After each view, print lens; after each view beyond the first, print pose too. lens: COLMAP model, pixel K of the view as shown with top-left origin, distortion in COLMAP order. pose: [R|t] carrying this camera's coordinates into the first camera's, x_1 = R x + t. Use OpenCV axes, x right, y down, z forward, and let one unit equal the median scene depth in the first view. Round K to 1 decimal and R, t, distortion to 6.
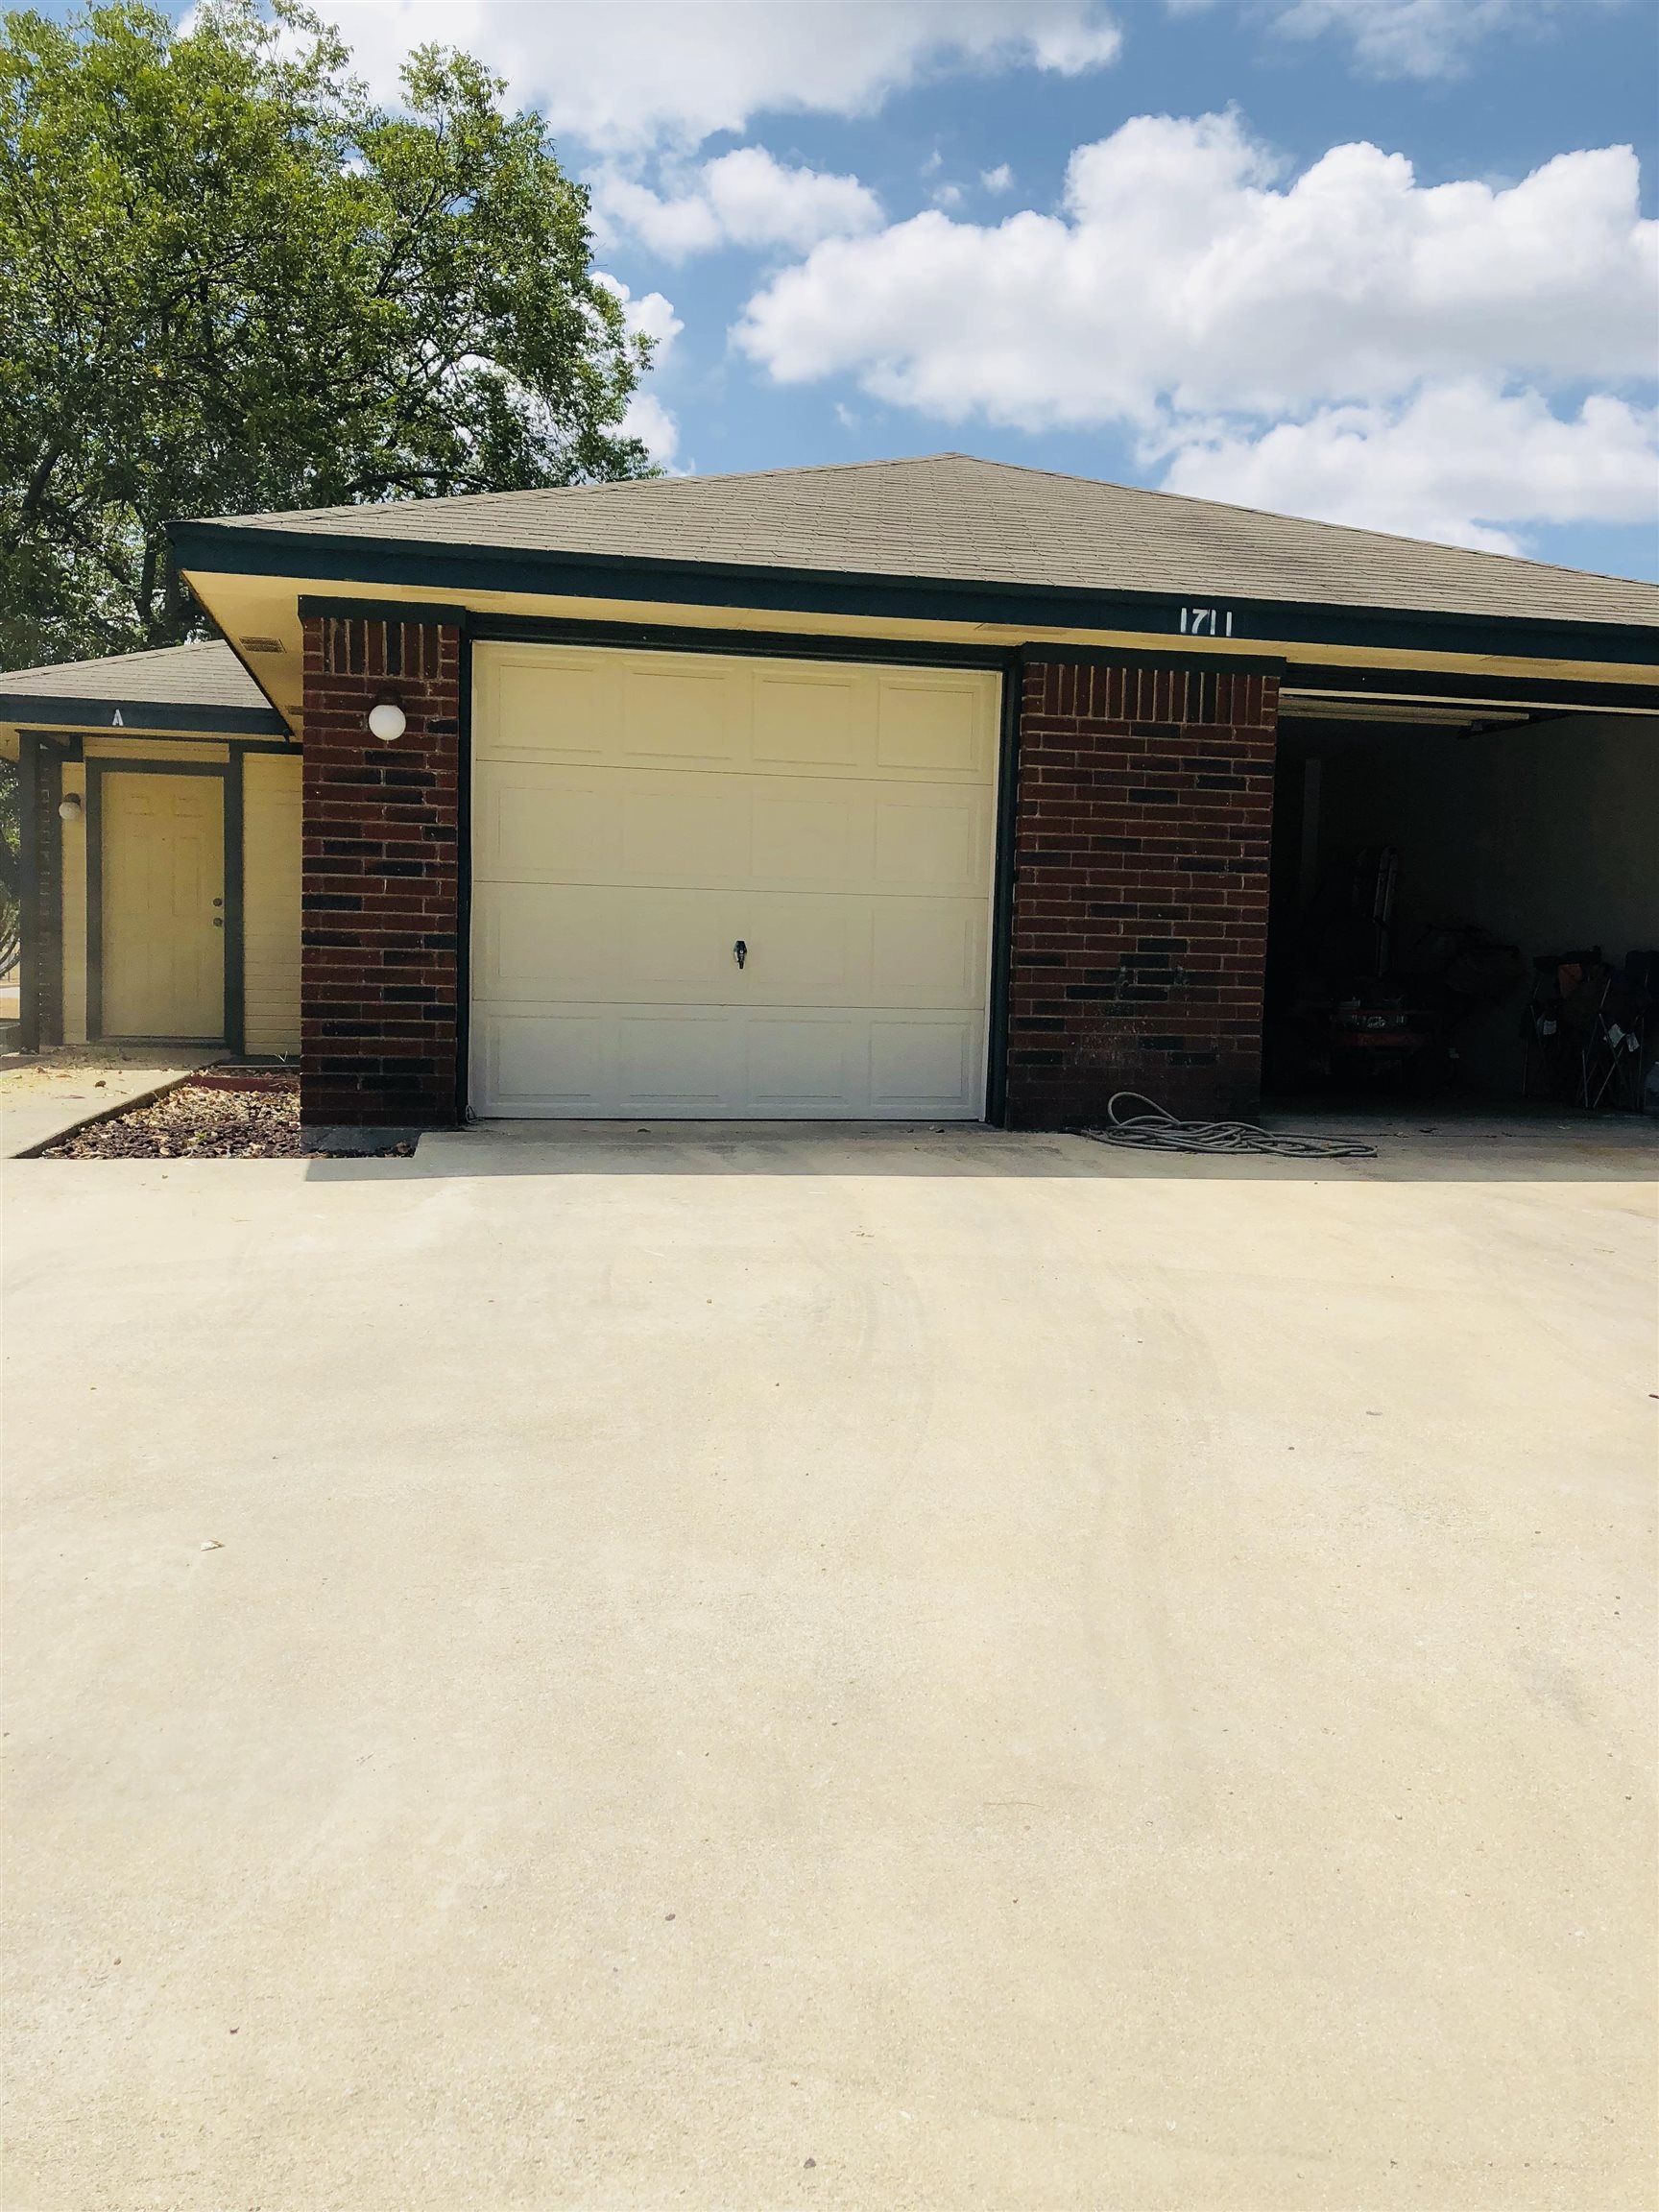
lens RADIAL K [[1817.7, 0, 817.5], [0, 1817.7, 1118.1], [0, 0, 1]] dist [0.035428, -0.030937]
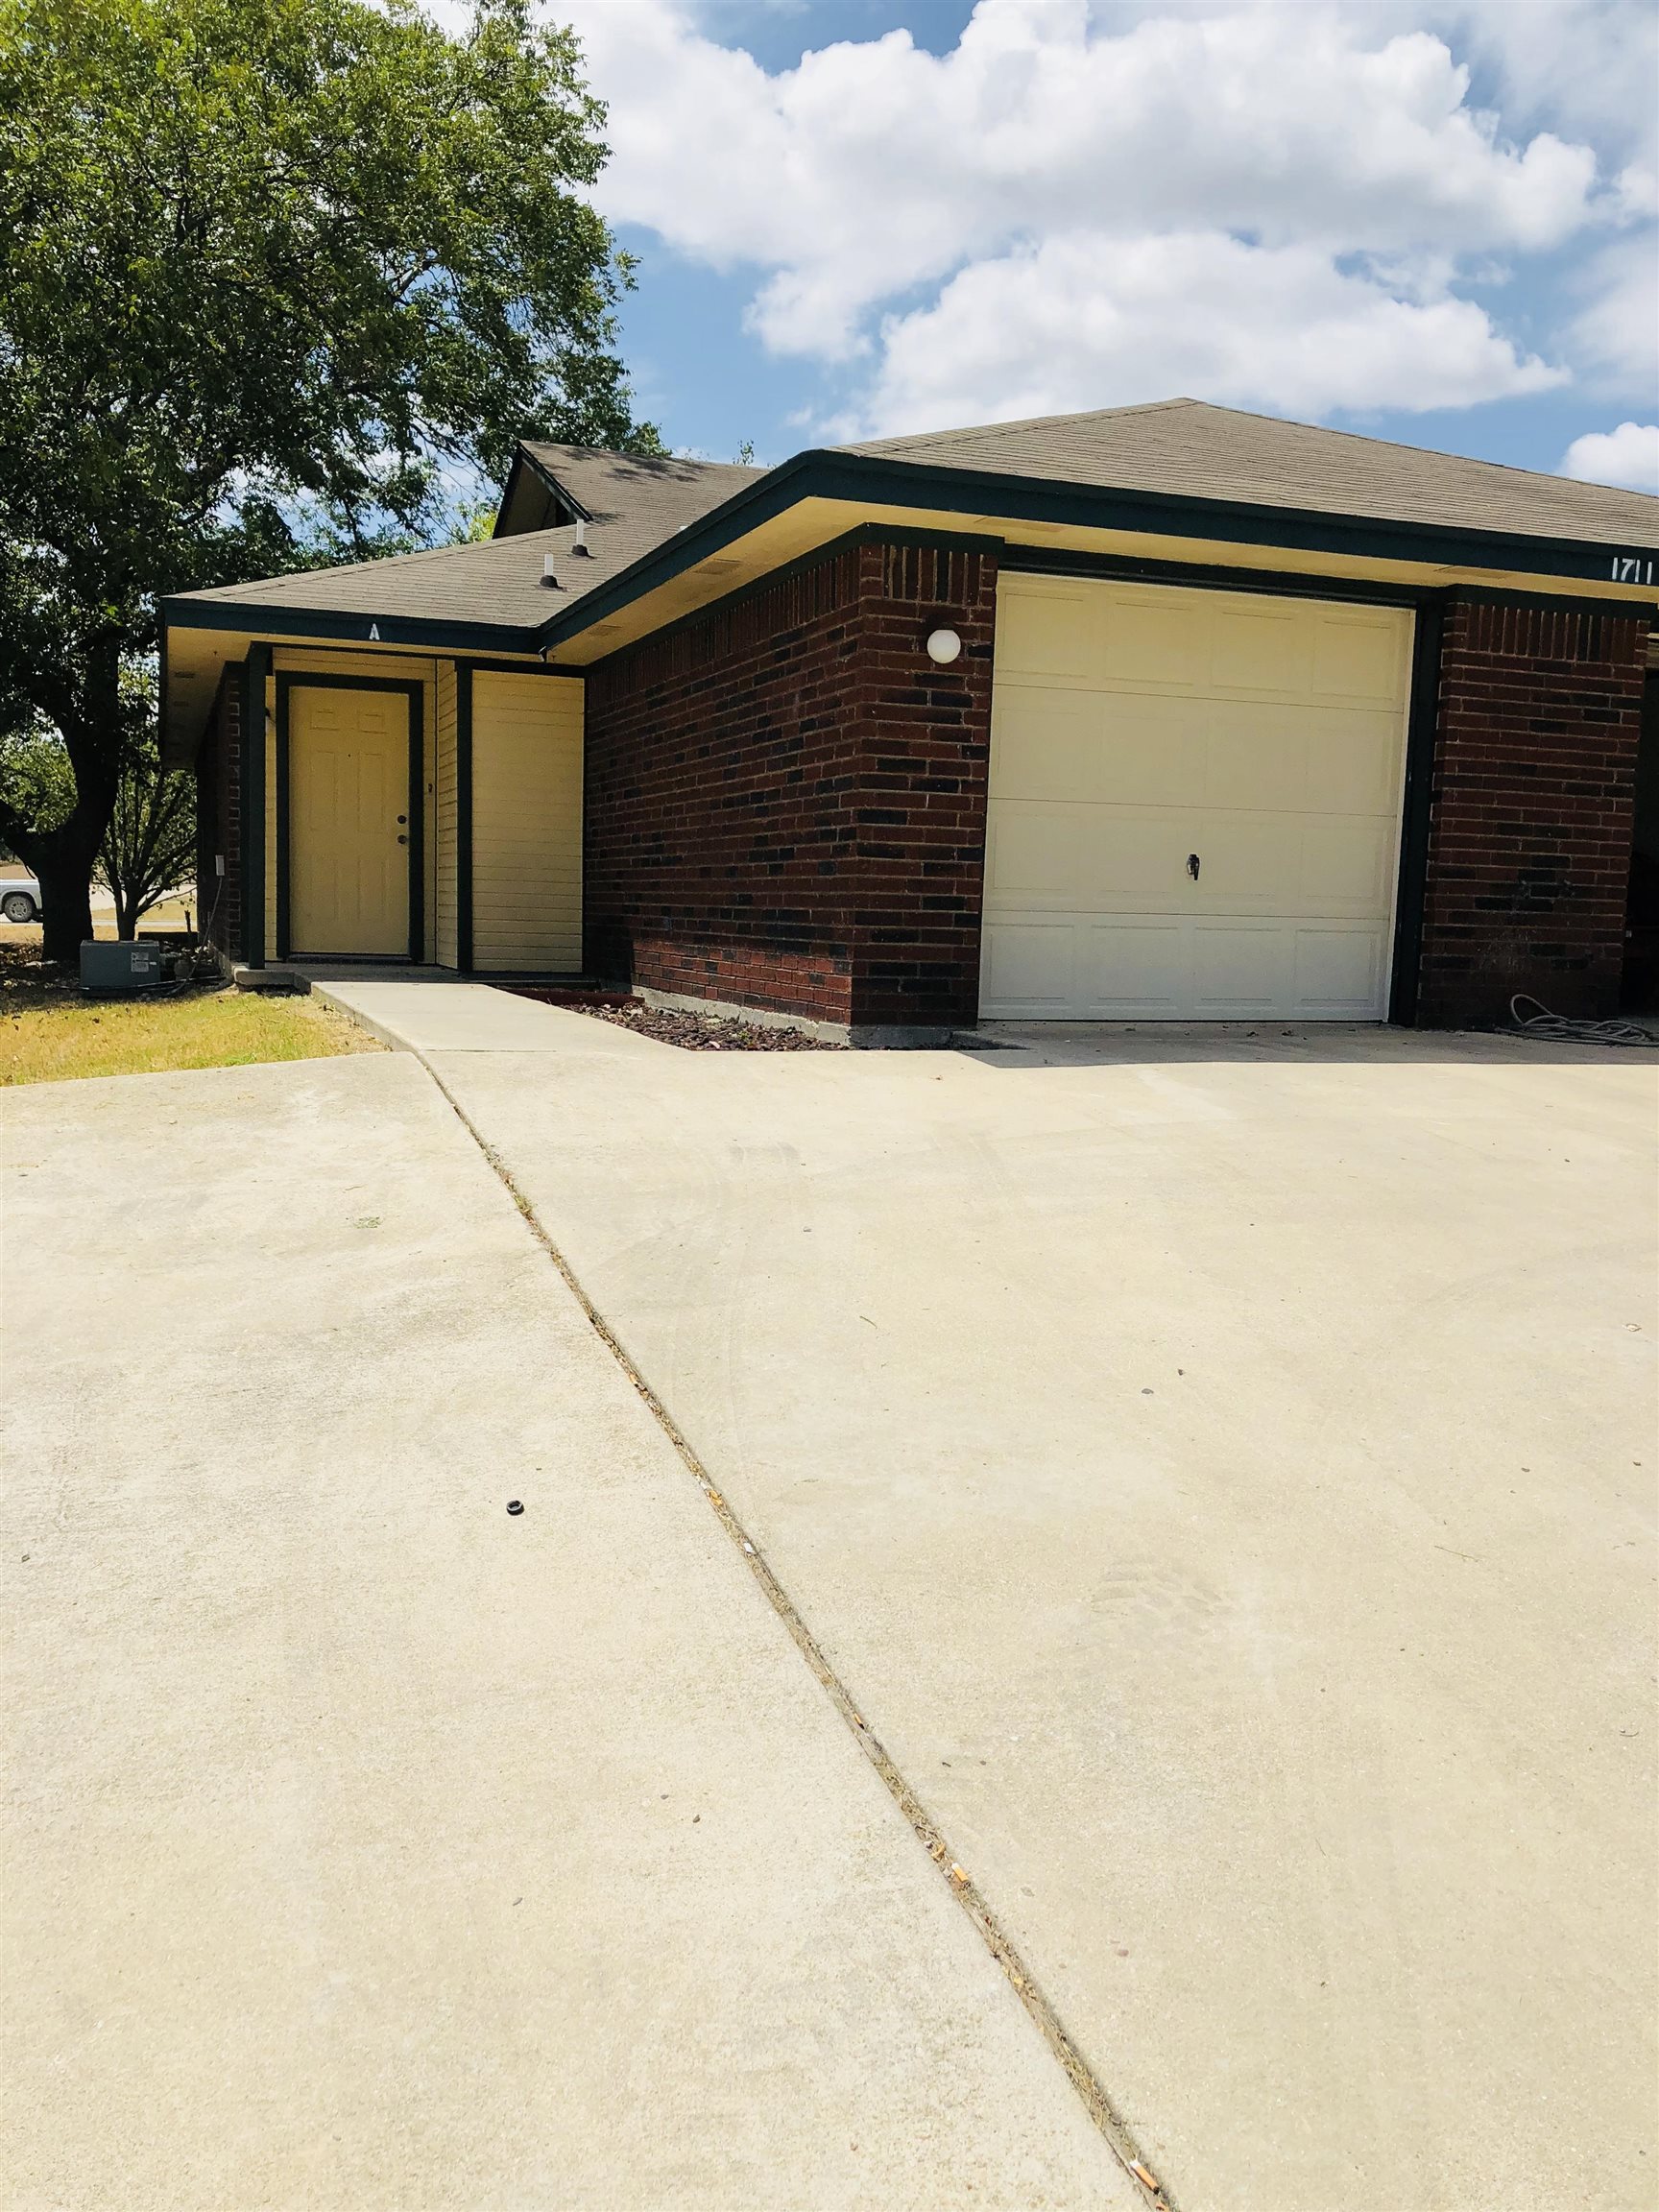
lens RADIAL K [[1817.7, 0, 808.7], [0, 1817.7, 1101.0], [0, 0, 1]] dist [0.035428, -0.030937]
pose [[0.989481, -0.012327, 0.144135, -0.425704], [0.008217, 0.999544, 0.029071, 0.015096], [-0.144428, -0.027581, 0.989131, -0.042644]]
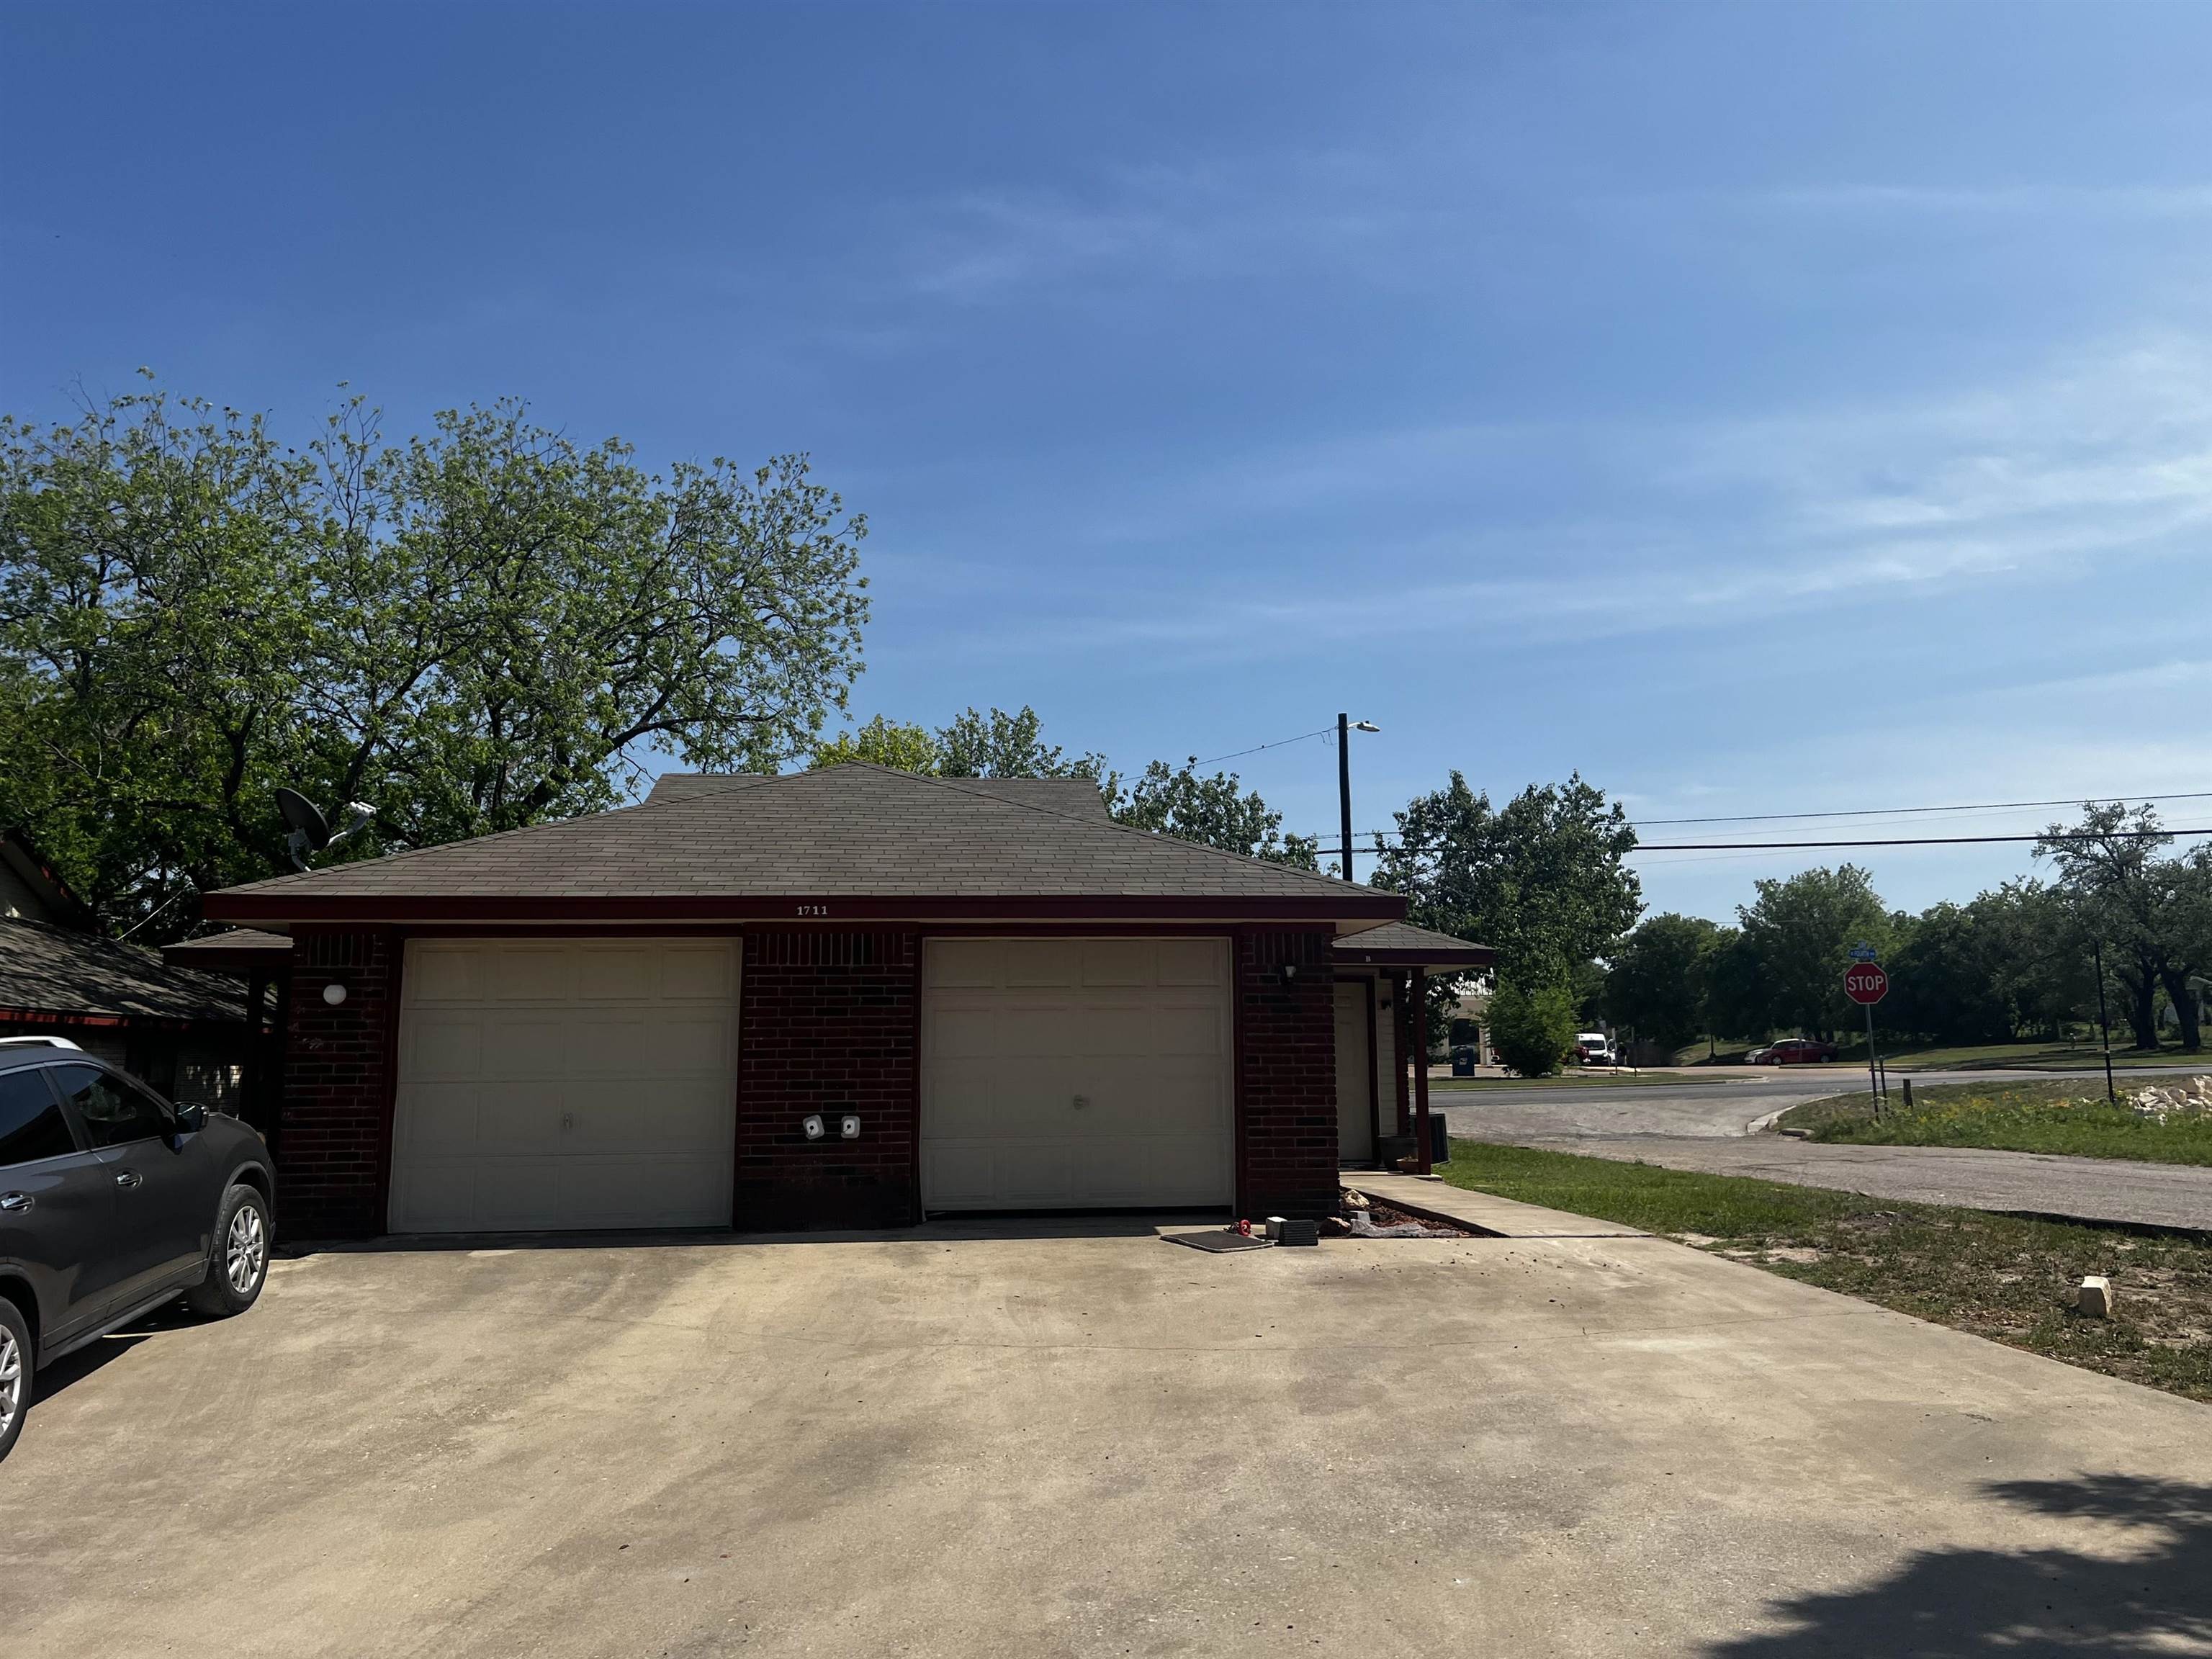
lens RADIAL K [[1729.0, 0, 1113.9], [0, 1729.0, 784.0], [0, 0, 1]] dist [0.022270, -0.021321]
pose [[0.994292, -0.049622, -0.094455, 0.581731], [0.025385, 0.969870, -0.242299, 0.002059], [0.103633, 0.238518, 0.965593, -0.474898]]
